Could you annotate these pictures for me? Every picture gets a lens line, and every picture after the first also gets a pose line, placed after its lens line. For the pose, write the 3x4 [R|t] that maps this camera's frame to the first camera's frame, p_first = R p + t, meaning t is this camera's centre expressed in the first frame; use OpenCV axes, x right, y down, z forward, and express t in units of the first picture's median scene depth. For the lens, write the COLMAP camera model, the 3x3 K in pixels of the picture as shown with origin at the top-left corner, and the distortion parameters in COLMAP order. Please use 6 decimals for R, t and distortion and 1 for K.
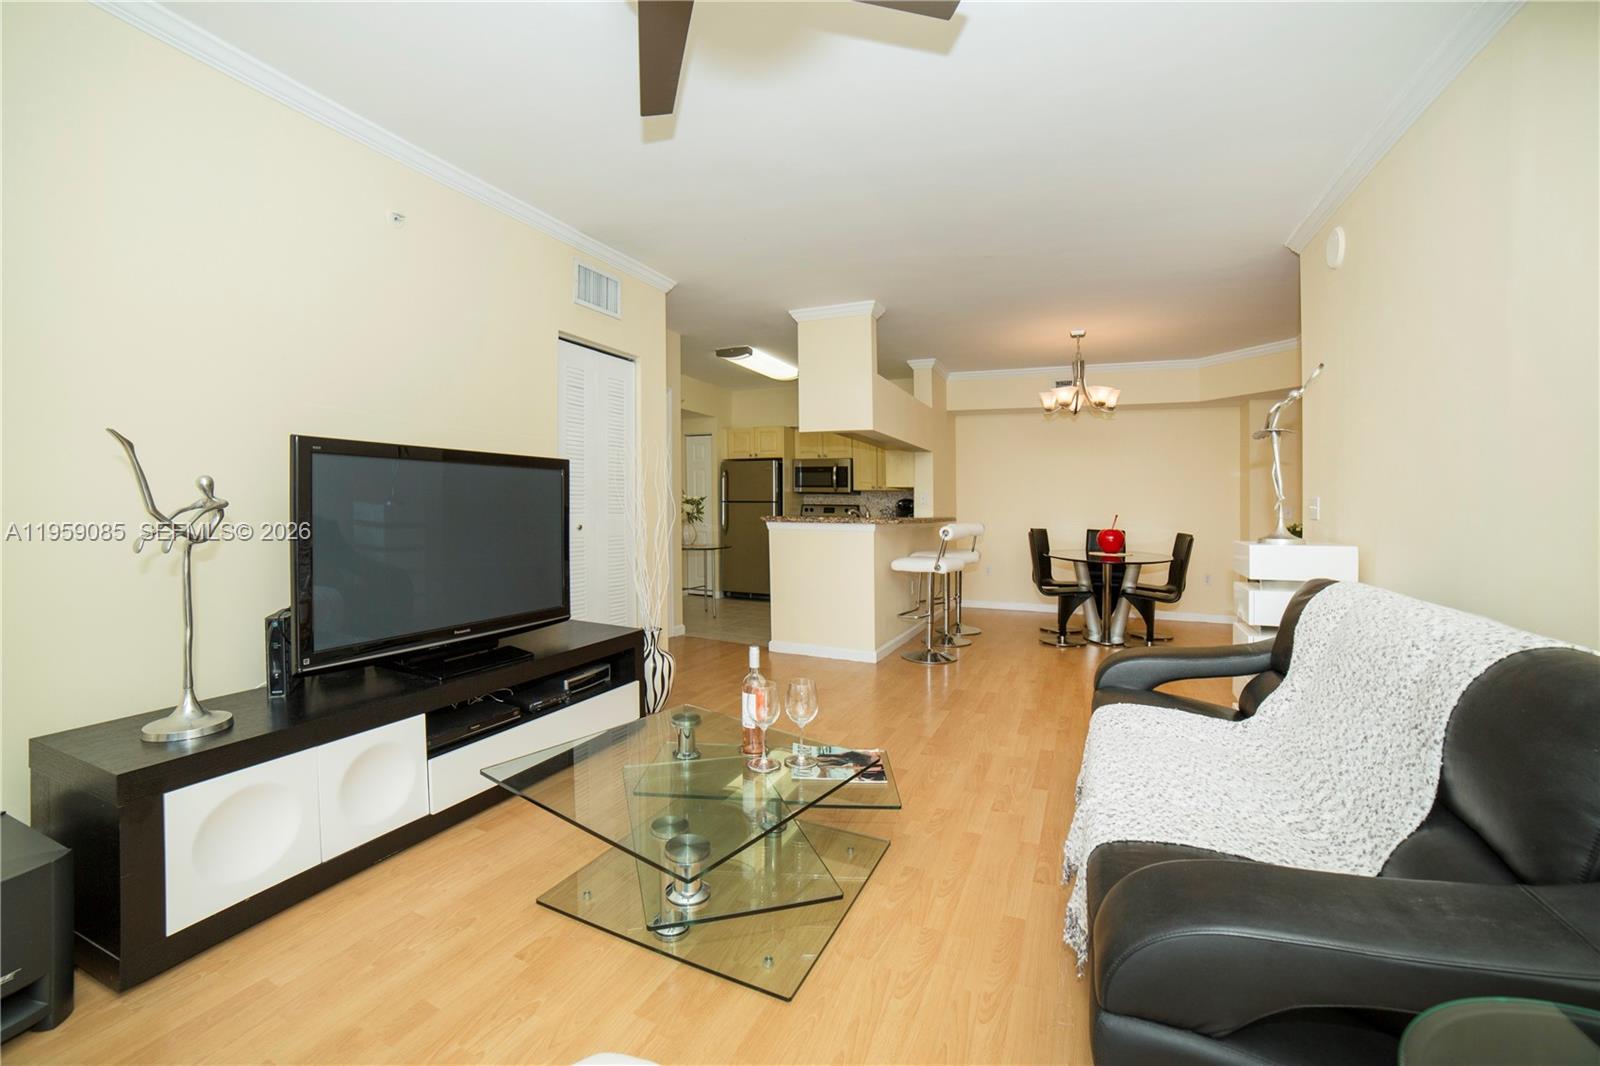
lens RADIAL K [[668.0, 0, 777.9], [0, 668.0, 510.9], [0, 0, 1]] dist [-0.061233, 0.015169]
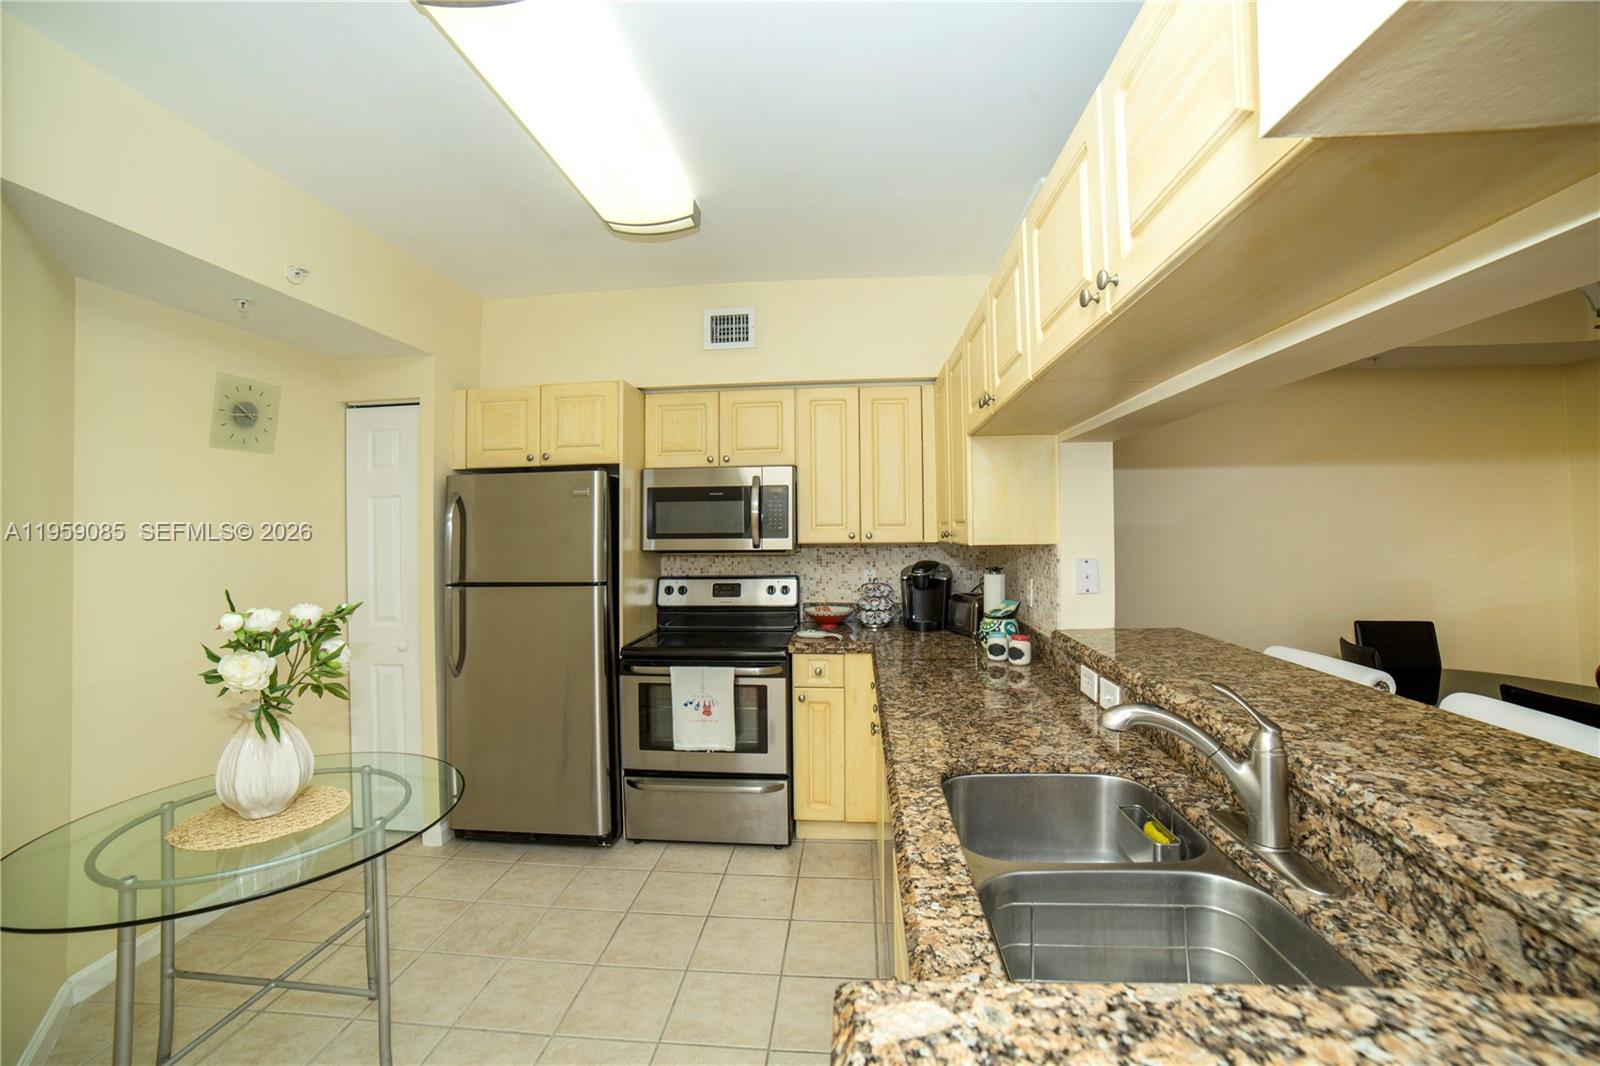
lens RADIAL K [[668.0, 0, 755.5], [0, 668.0, 487.4], [0, 0, 1]] dist [-0.061233, 0.015169]
pose [[0.943584, -0.010926, 0.330953, -0.053396], [0.031600, 0.997865, -0.057154, -0.050597], [-0.329622, 0.064388, 0.941915, 0.750319]]
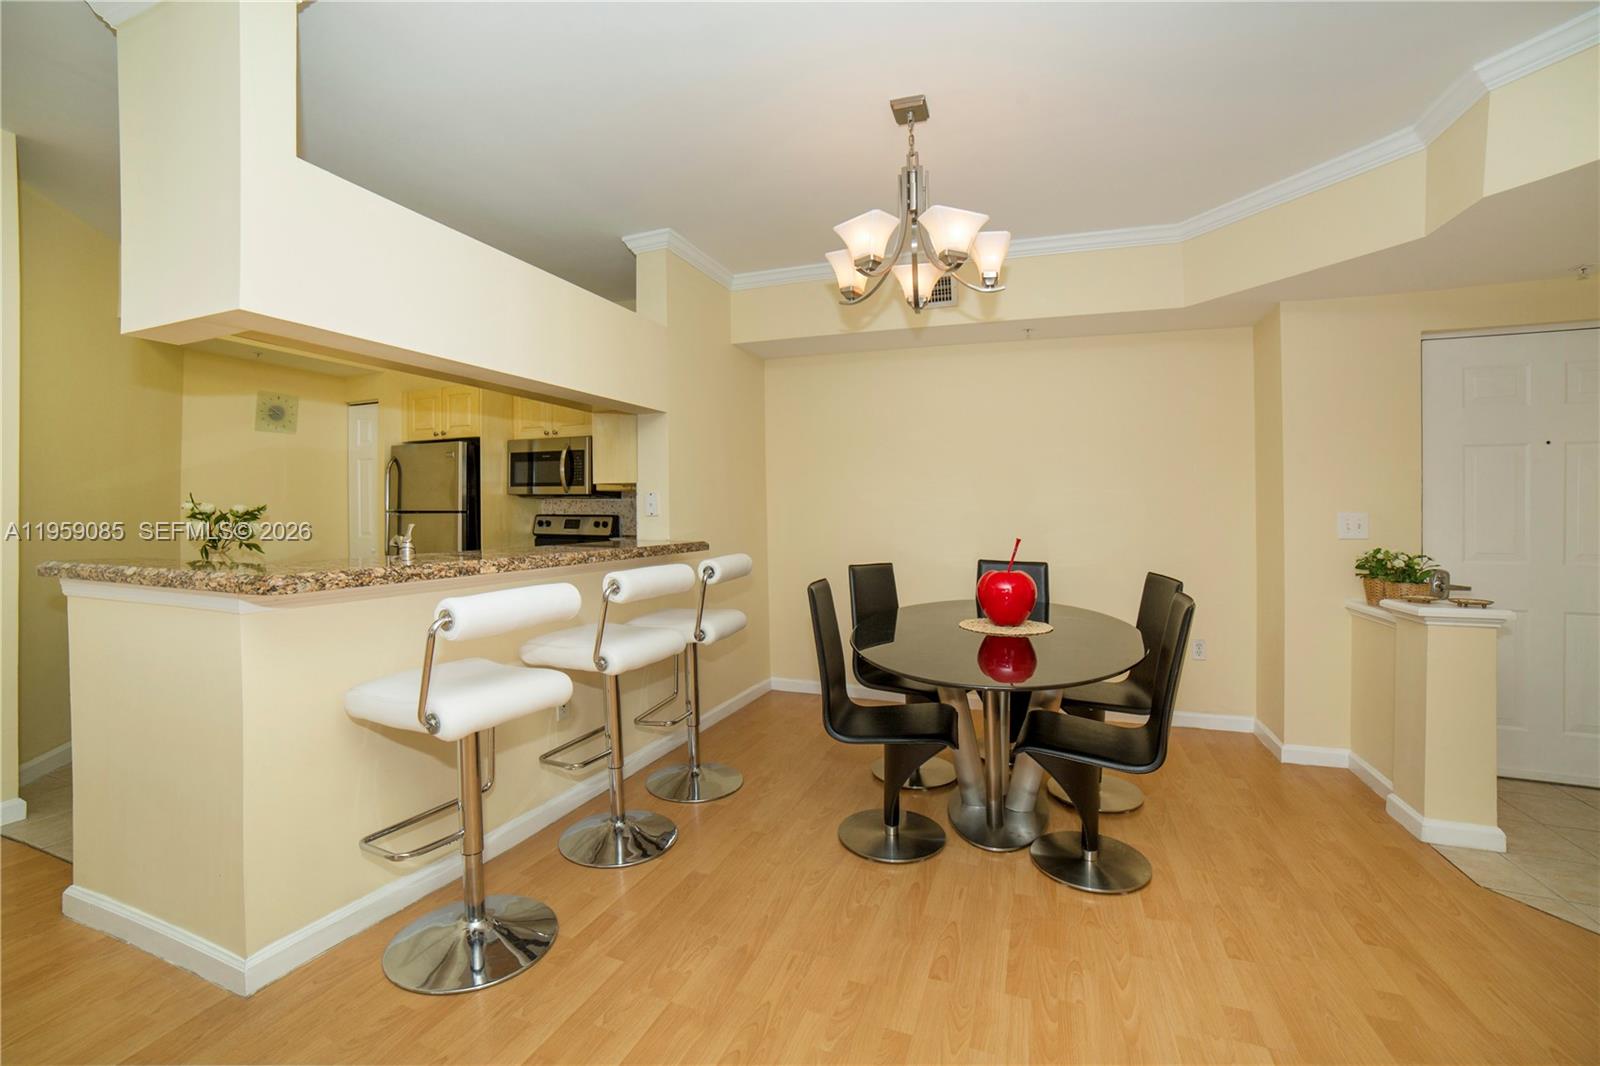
lens RADIAL K [[668.0, 0, 785.6], [0, 668.0, 515.9], [0, 0, 1]] dist [-0.061233, 0.015169]
pose [[0.998260, -0.012545, 0.057609, 0.291400], [0.012482, 0.999921, 0.001457, -0.008838], [-0.057623, -0.000736, 0.998338, 0.490708]]
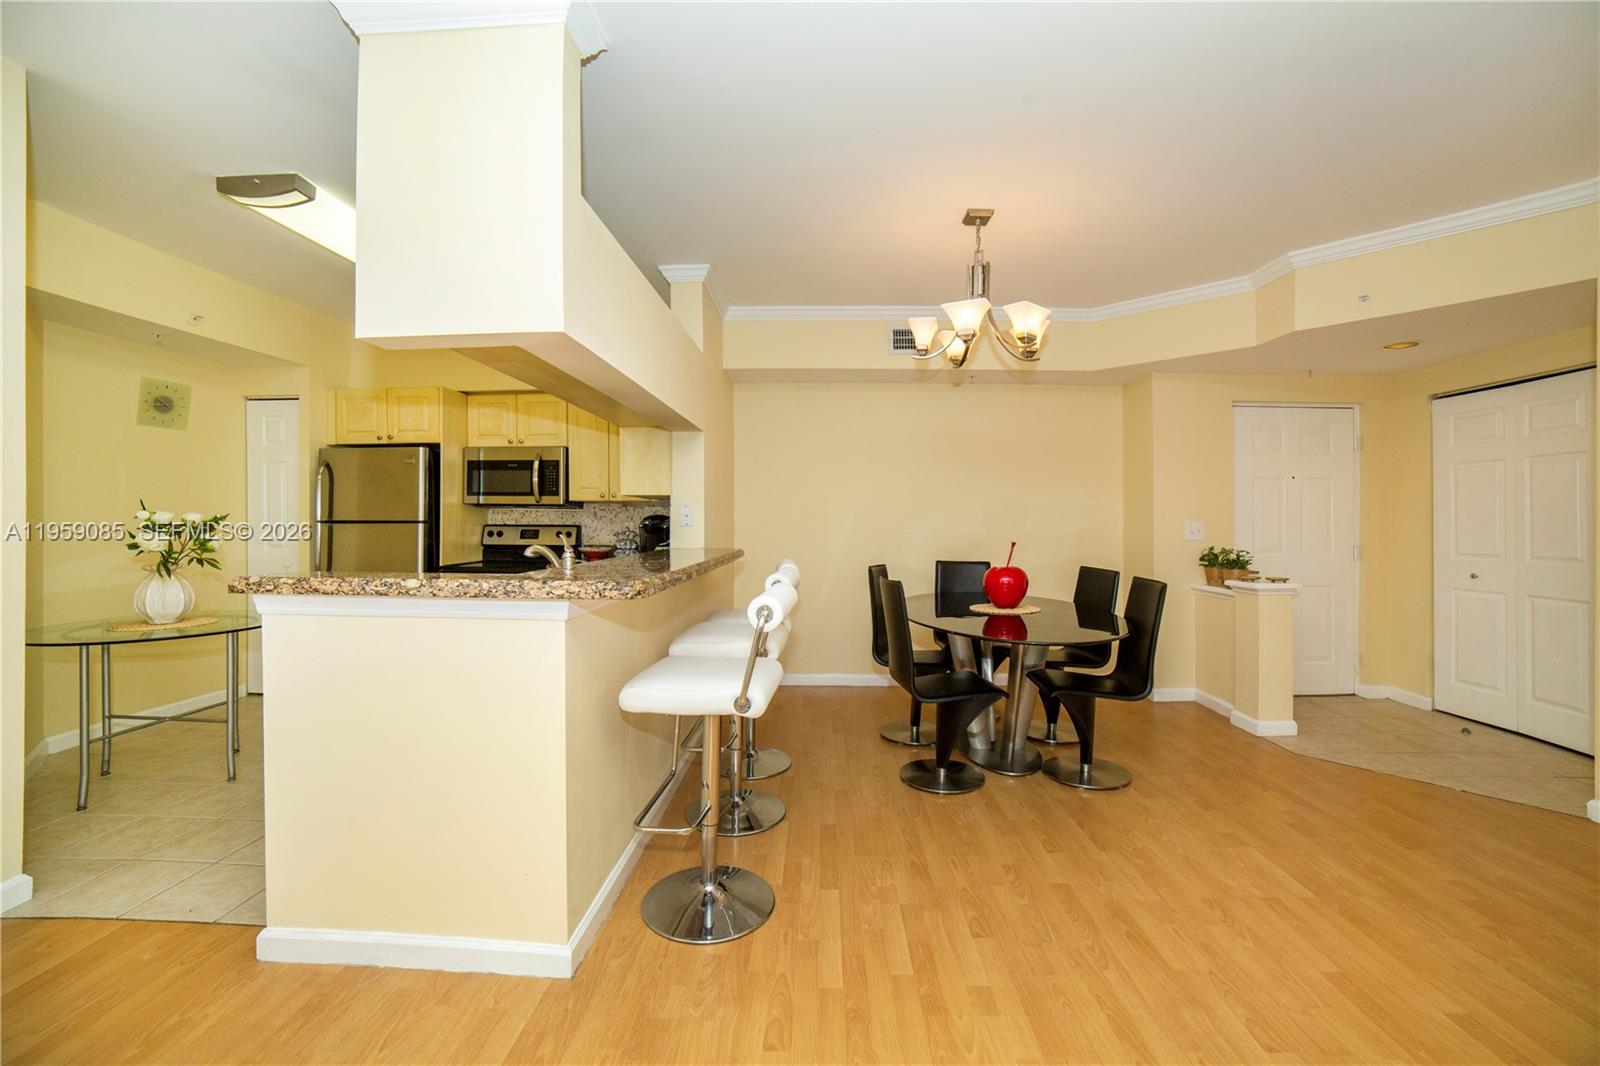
lens RADIAL K [[668.0, 0, 804.6], [0, 668.0, 516.1], [0, 0, 1]] dist [-0.061233, 0.015169]
pose [[0.920719, -0.009952, 0.390098, 0.090414], [0.013403, 0.999891, -0.006125, -0.013090], [-0.389995, 0.010868, 0.920753, 0.458884]]
